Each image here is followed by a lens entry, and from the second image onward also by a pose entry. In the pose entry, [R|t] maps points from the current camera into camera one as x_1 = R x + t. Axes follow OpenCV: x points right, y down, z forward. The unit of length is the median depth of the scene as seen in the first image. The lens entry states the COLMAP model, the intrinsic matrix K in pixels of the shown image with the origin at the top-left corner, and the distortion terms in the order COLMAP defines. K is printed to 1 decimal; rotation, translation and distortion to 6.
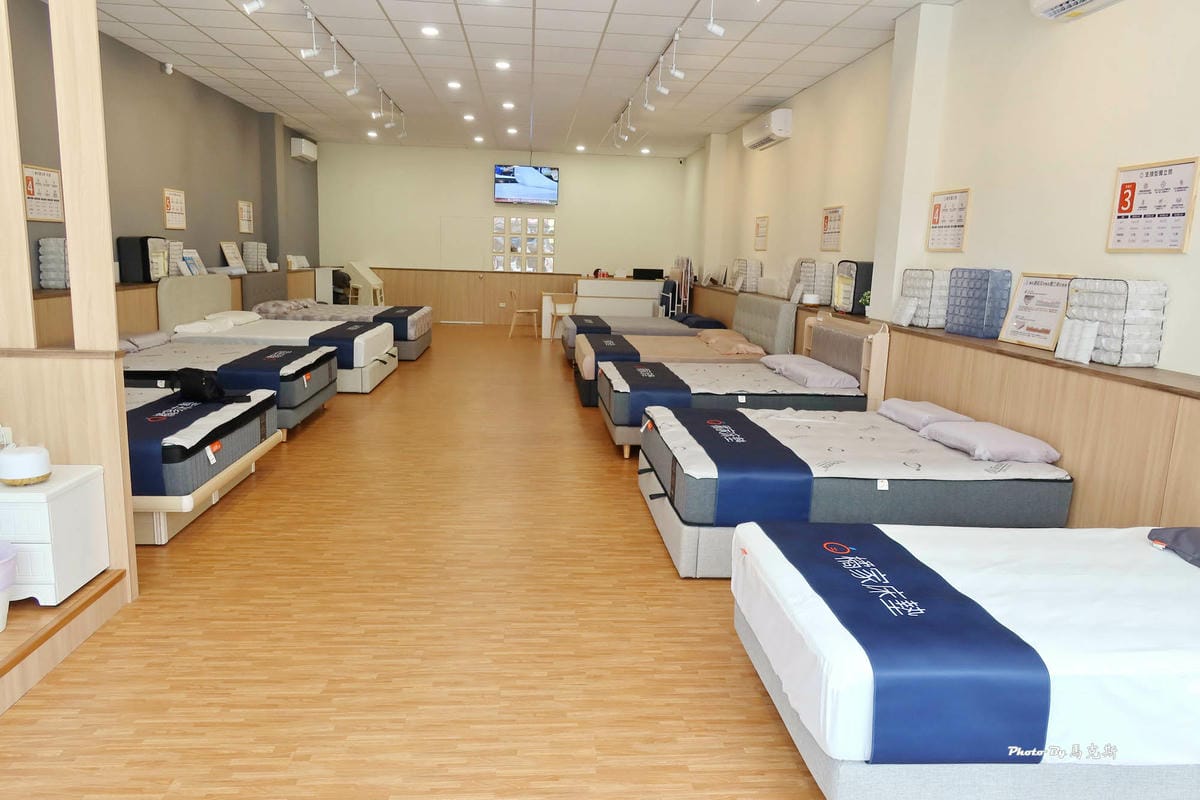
lens RADIAL K [[830.1, 0, 600.0], [0, 830.1, 400.0], [0, 0, 1]] dist [-0.012752, 0.020325]
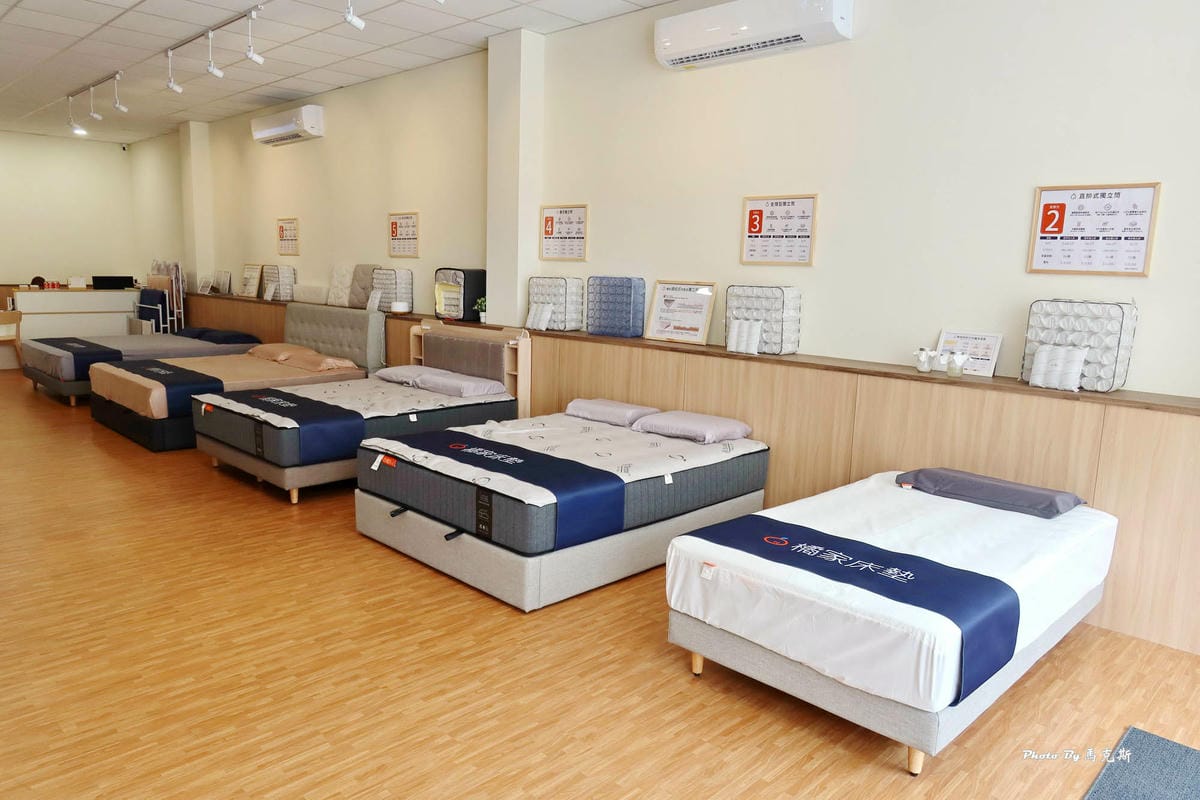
lens RADIAL K [[830.1, 0, 600.0], [0, 830.1, 400.0], [0, 0, 1]] dist [-0.012752, 0.020325]
pose [[0.759704, -0.116587, 0.639732, -0.383583], [0.113730, 0.992455, 0.045810, -0.057419], [-0.640246, 0.037955, 0.767231, 0.187278]]
